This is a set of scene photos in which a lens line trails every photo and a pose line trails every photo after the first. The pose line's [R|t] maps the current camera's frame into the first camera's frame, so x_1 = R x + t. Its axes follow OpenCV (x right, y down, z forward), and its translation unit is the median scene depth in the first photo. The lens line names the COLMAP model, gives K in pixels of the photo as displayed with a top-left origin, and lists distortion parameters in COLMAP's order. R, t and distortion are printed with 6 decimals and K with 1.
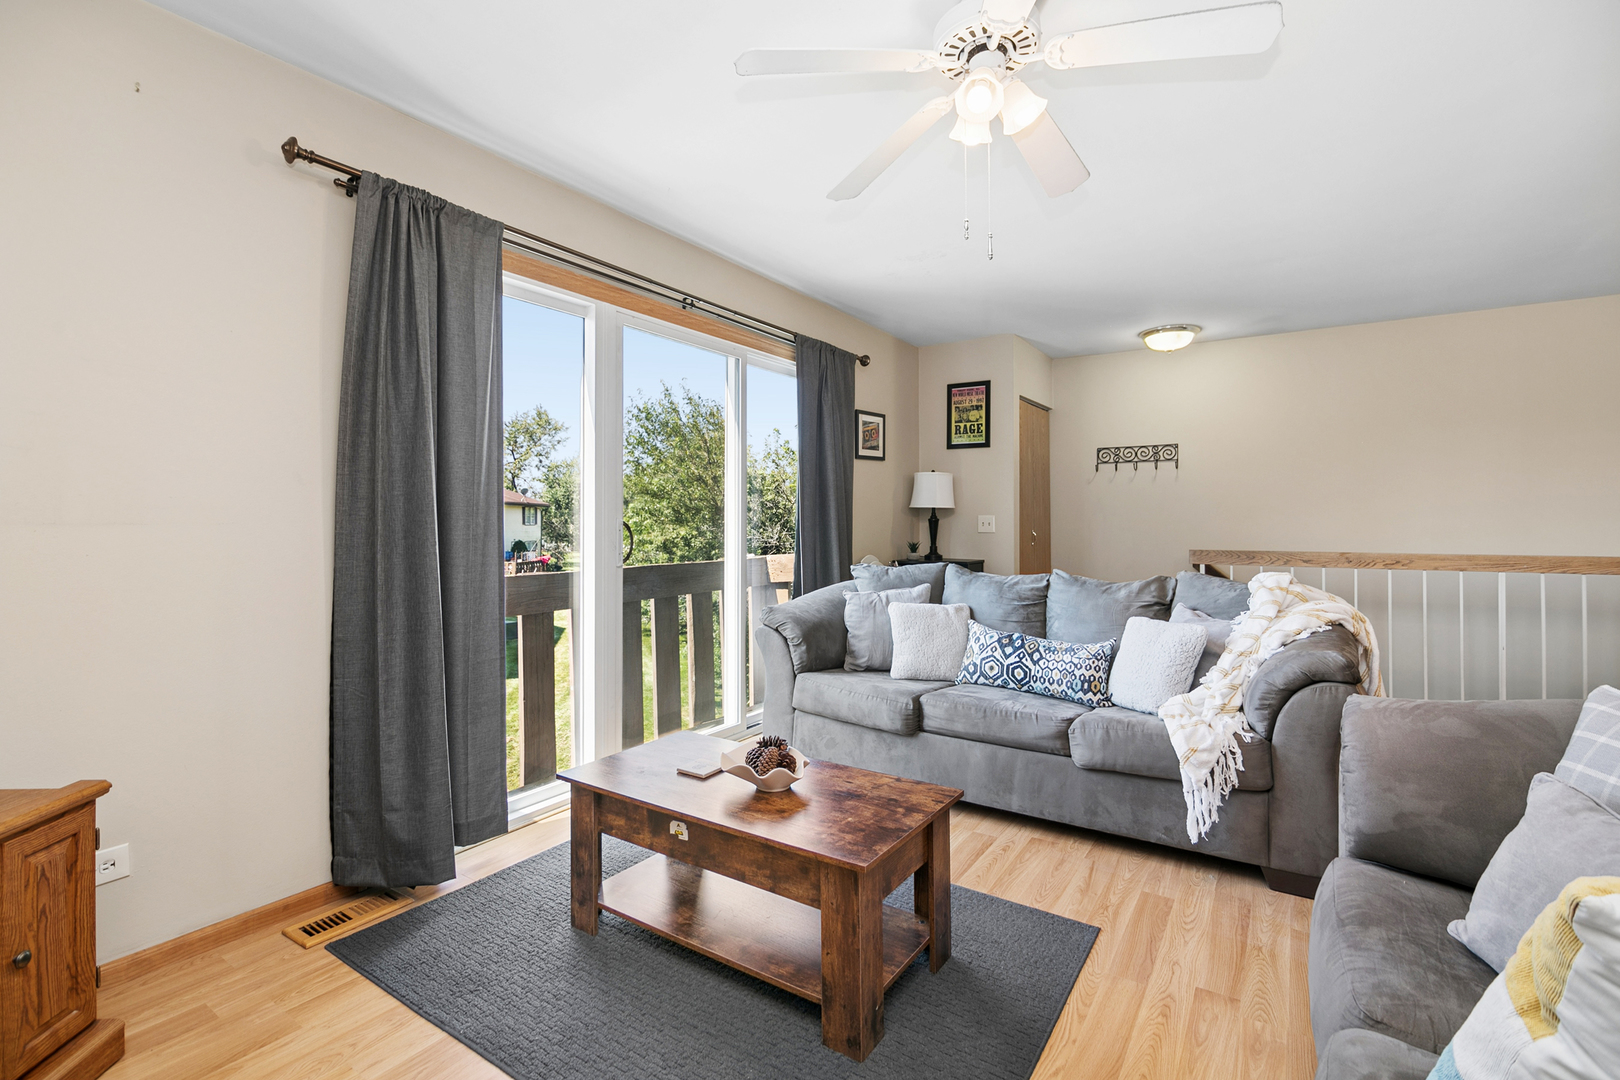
lens RADIAL K [[730.6, 0, 807.8], [0, 730.6, 510.5], [0, 0, 1]] dist [-0.006628, -0.007732]
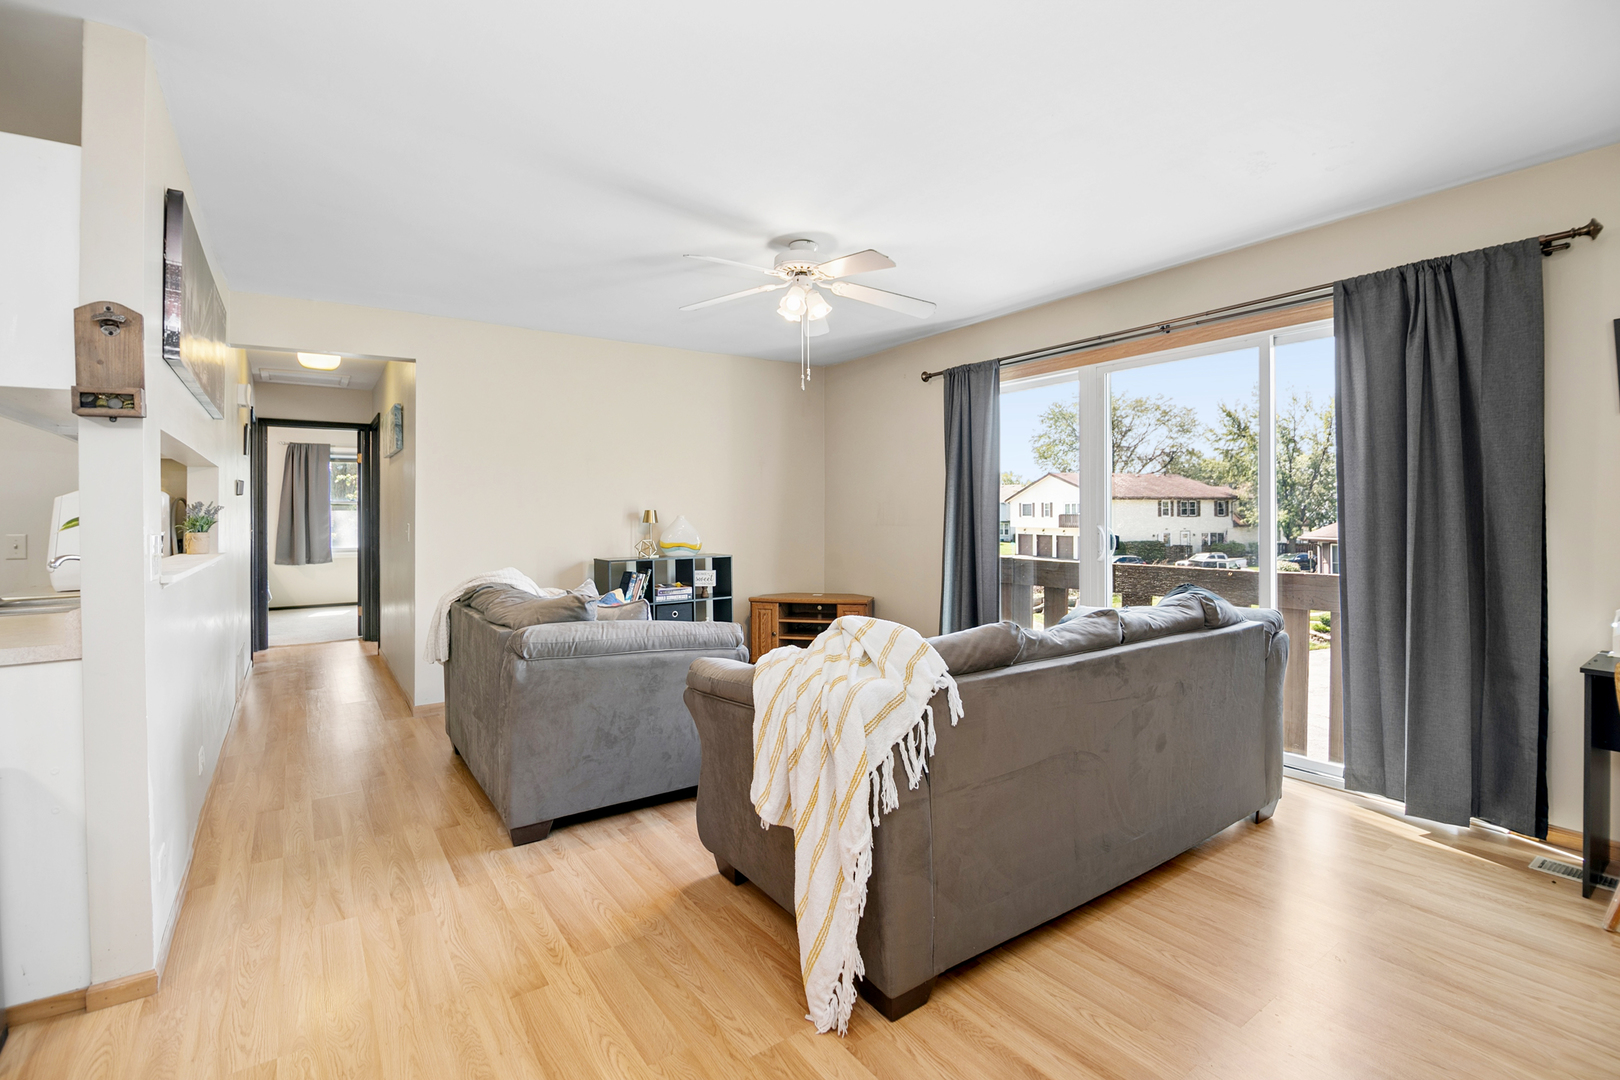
lens RADIAL K [[730.6, 0, 804.3], [0, 730.6, 512.5], [0, 0, 1]] dist [-0.006628, -0.007732]
pose [[-0.362143, 0.004606, -0.932111, 1.069930], [0.024617, 0.999686, -0.004624, -0.017943], [0.931798, -0.024620, -0.362142, 0.911087]]
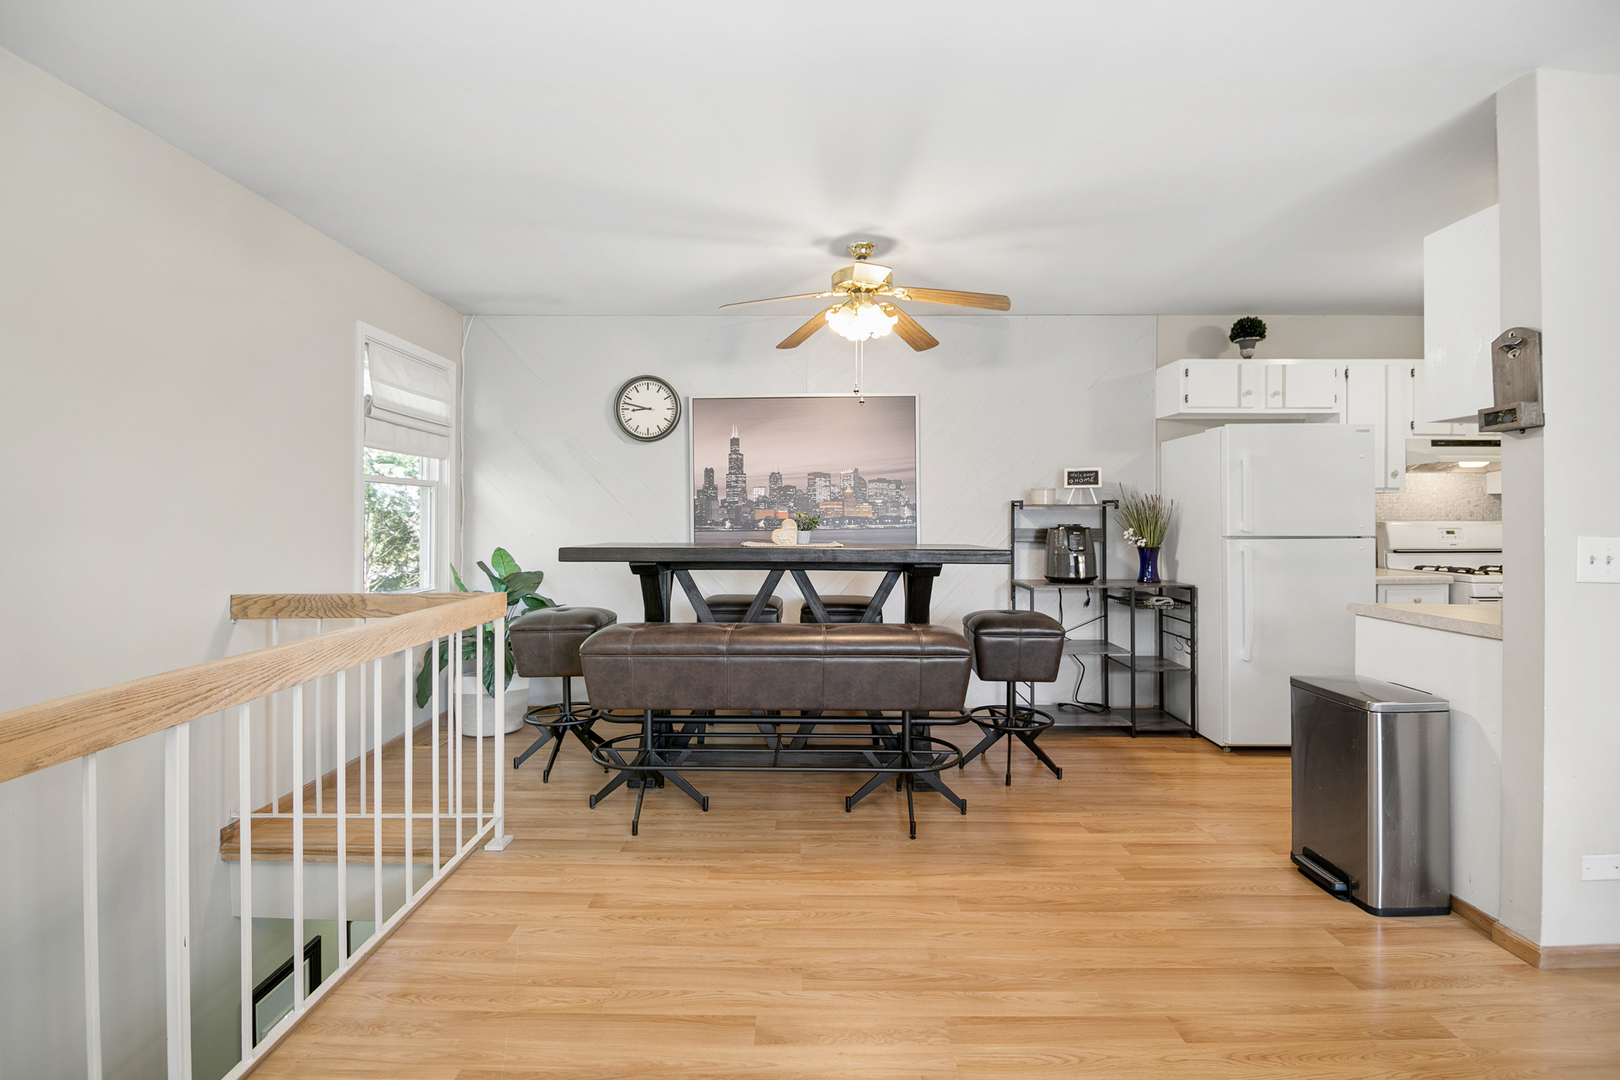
lens RADIAL K [[730.6, 0, 813.1], [0, 730.6, 512.8], [0, 0, 1]] dist [-0.006628, -0.007732]
pose [[-0.555392, 0.003779, 0.831580, 0.575859], [-0.014632, 0.999790, -0.014316, -0.017348], [-0.831460, -0.020119, -0.555220, 1.062691]]
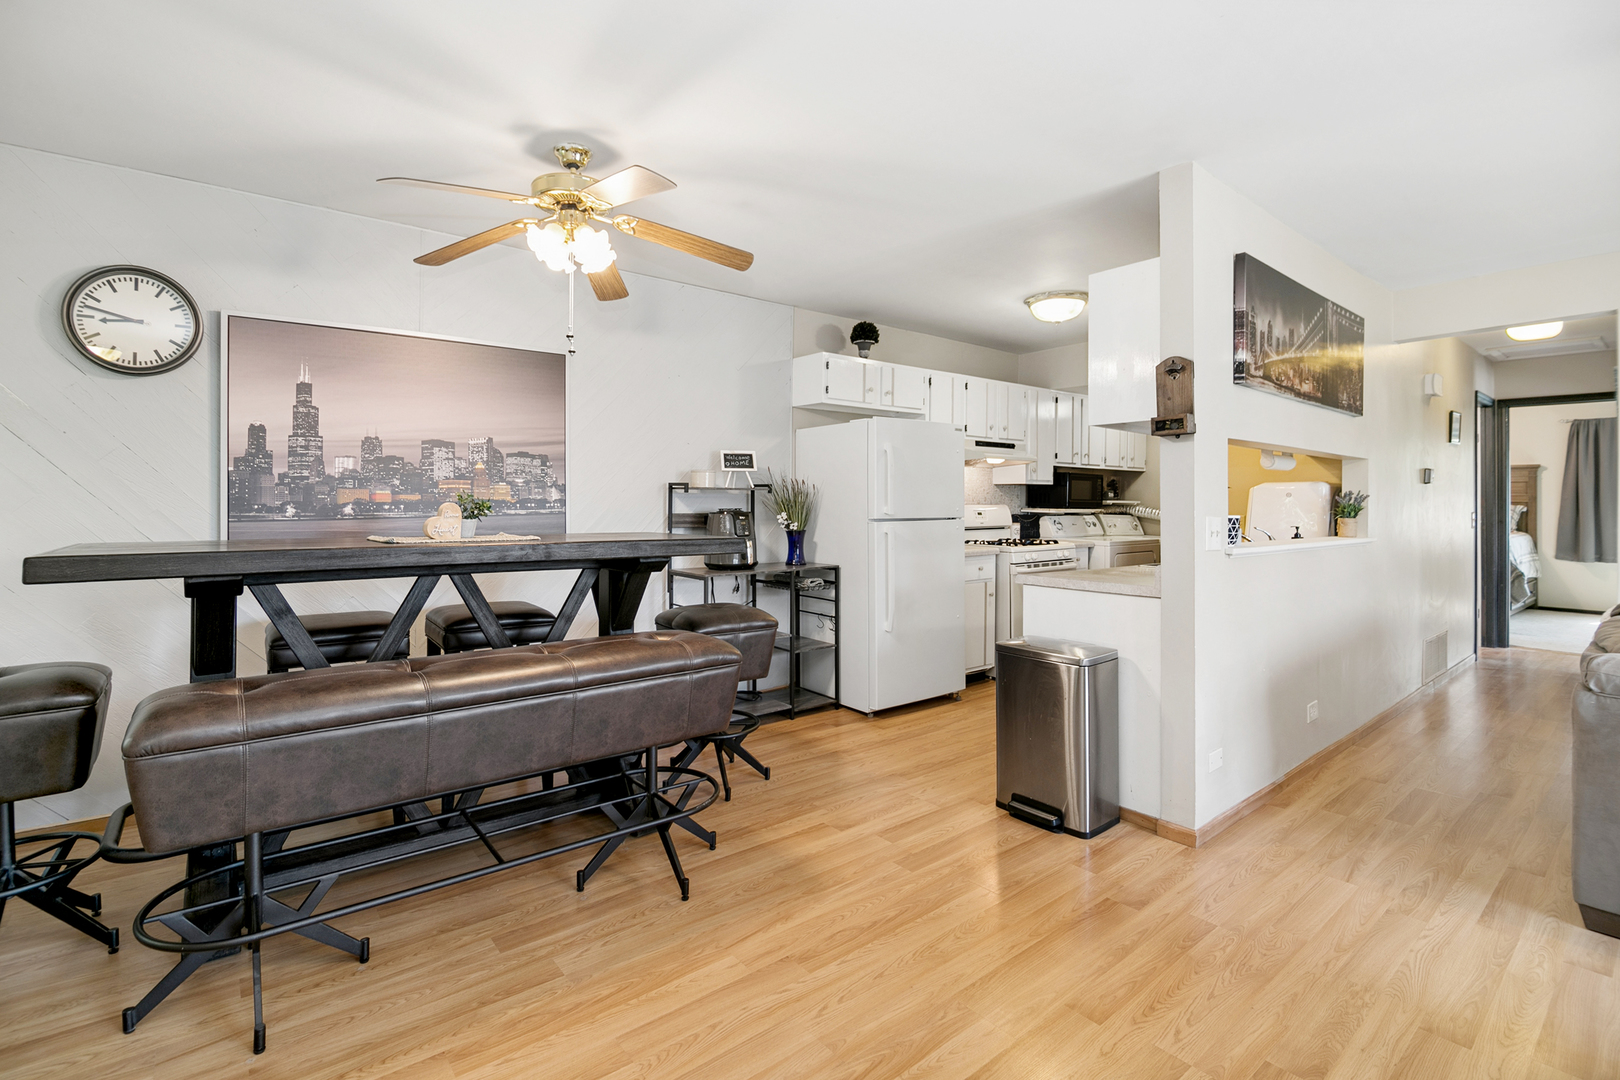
lens RADIAL K [[730.6, 0, 808.0], [0, 730.6, 494.2], [0, 0, 1]] dist [-0.006628, -0.007732]
pose [[-0.954467, -0.001180, 0.298316, 0.898874], [-0.009331, 0.999621, -0.025903, -0.015689], [-0.298172, -0.027507, -0.954116, 1.114036]]
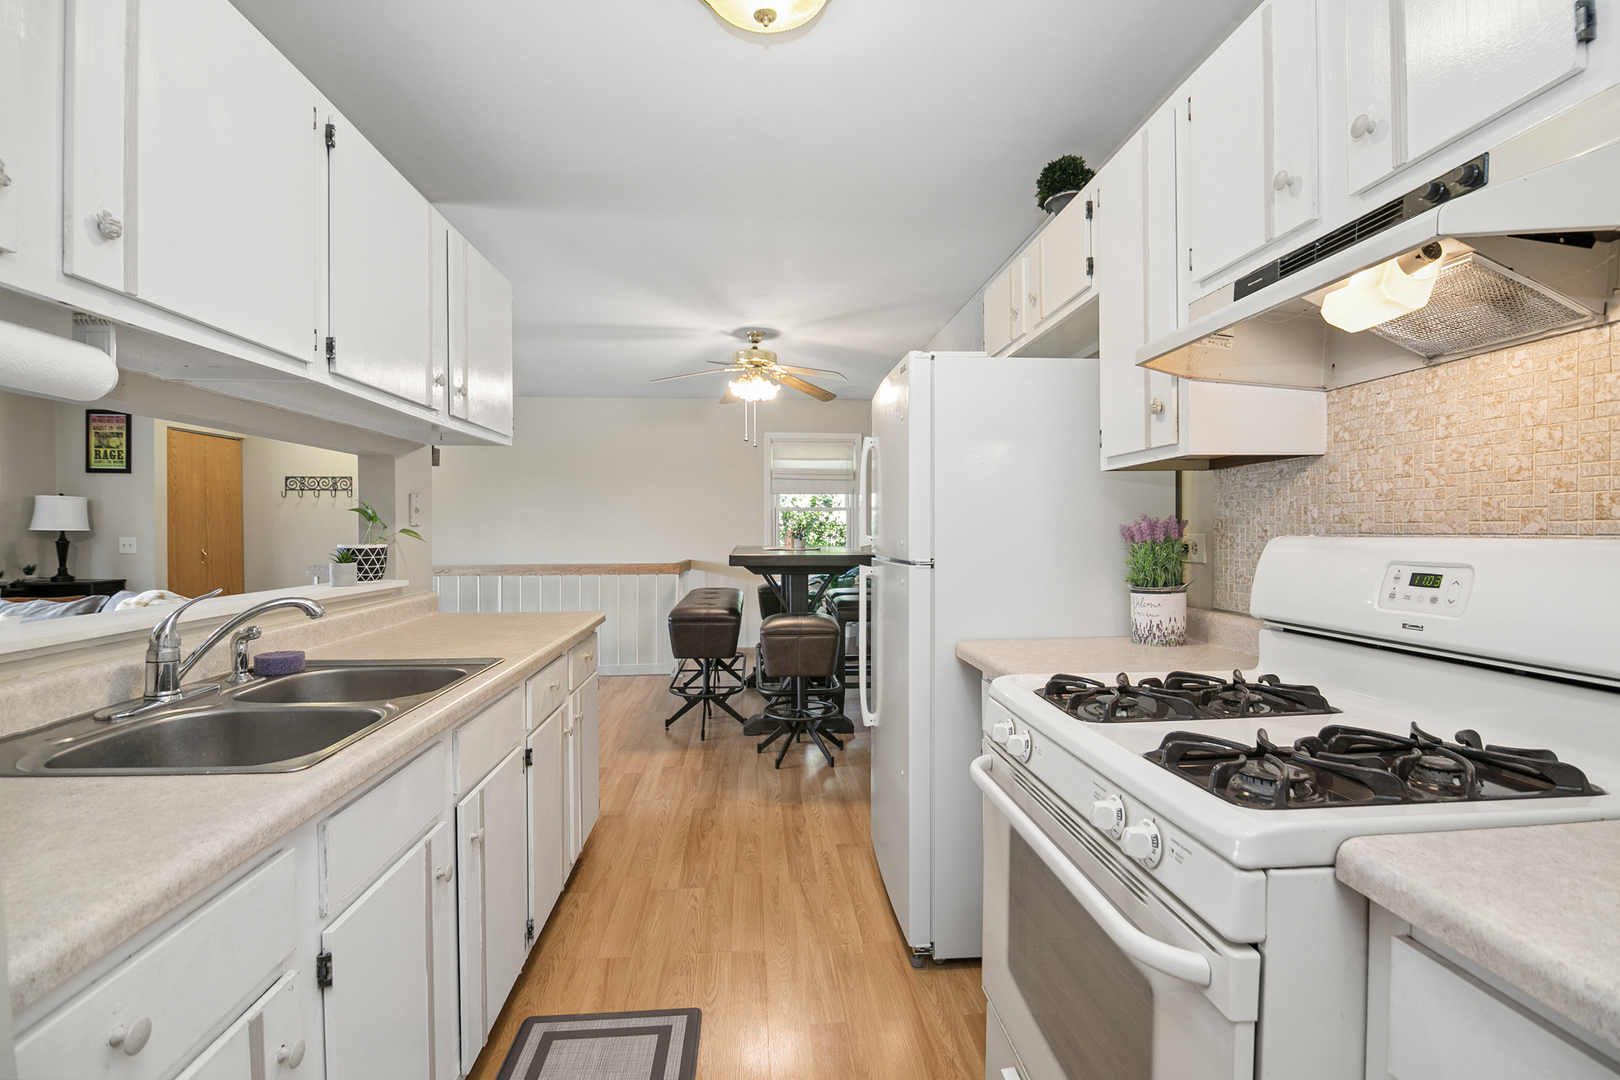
lens RADIAL K [[730.6, 0, 816.5], [0, 730.6, 536.4], [0, 0, 1]] dist [-0.006628, -0.007732]
pose [[0.781257, -0.007038, 0.624170, 0.590035], [-0.008947, 0.999707, 0.022471, -0.043222], [-0.624146, -0.023140, 0.780965, -0.705415]]
